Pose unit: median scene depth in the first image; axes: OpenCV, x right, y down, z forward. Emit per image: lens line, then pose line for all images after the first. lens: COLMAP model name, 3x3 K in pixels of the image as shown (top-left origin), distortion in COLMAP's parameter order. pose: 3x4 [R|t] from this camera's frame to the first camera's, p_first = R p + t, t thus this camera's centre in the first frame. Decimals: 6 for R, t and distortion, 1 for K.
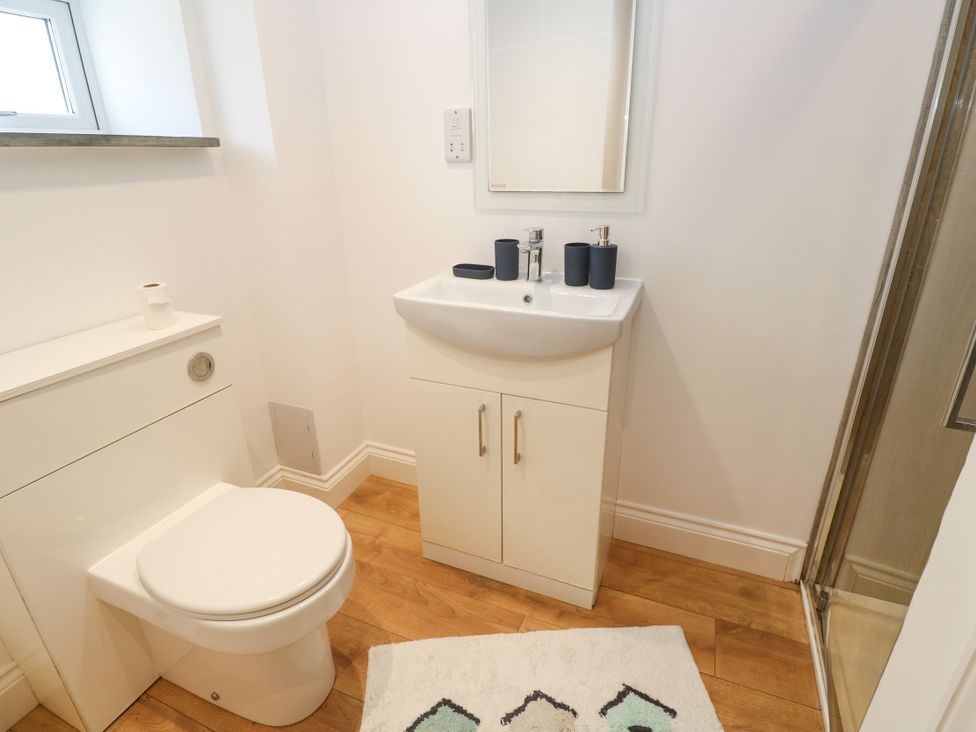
lens RADIAL K [[514.9, 0, 492.4], [0, 514.9, 360.3], [0, 0, 1]] dist [-0.000068, -0.000482]
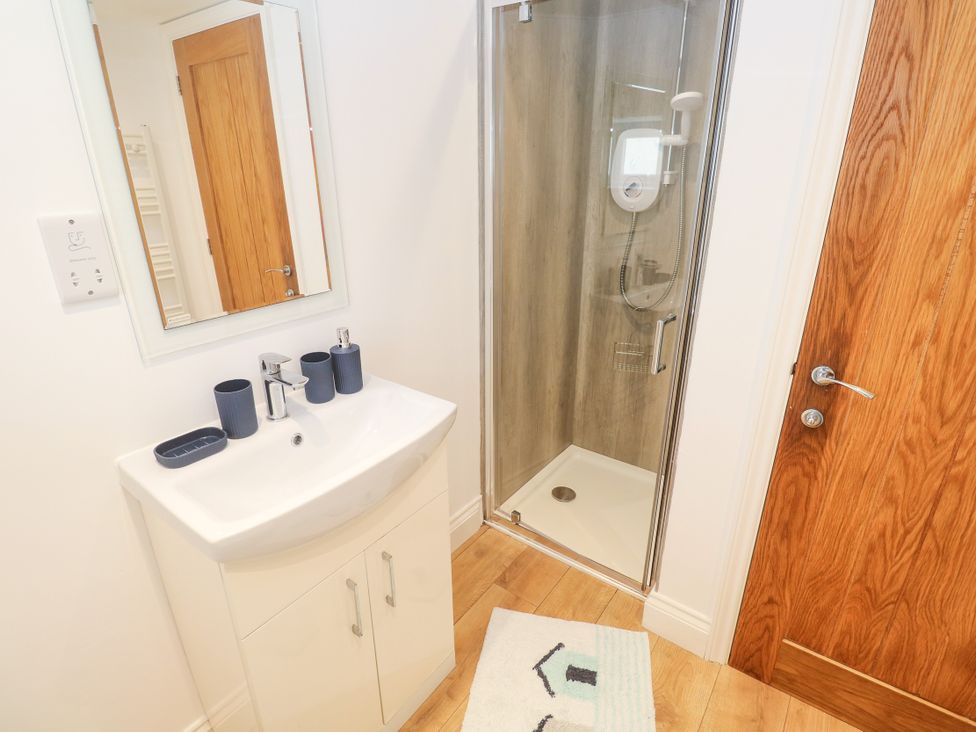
lens RADIAL K [[514.9, 0, 492.7], [0, 514.9, 364.2], [0, 0, 1]] dist [-0.000068, -0.000482]
pose [[0.230610, -0.349352, 0.908170, -0.560459], [0.355213, 0.899139, 0.255680, -0.329379], [-0.905893, 0.263631, 0.331445, 0.438374]]
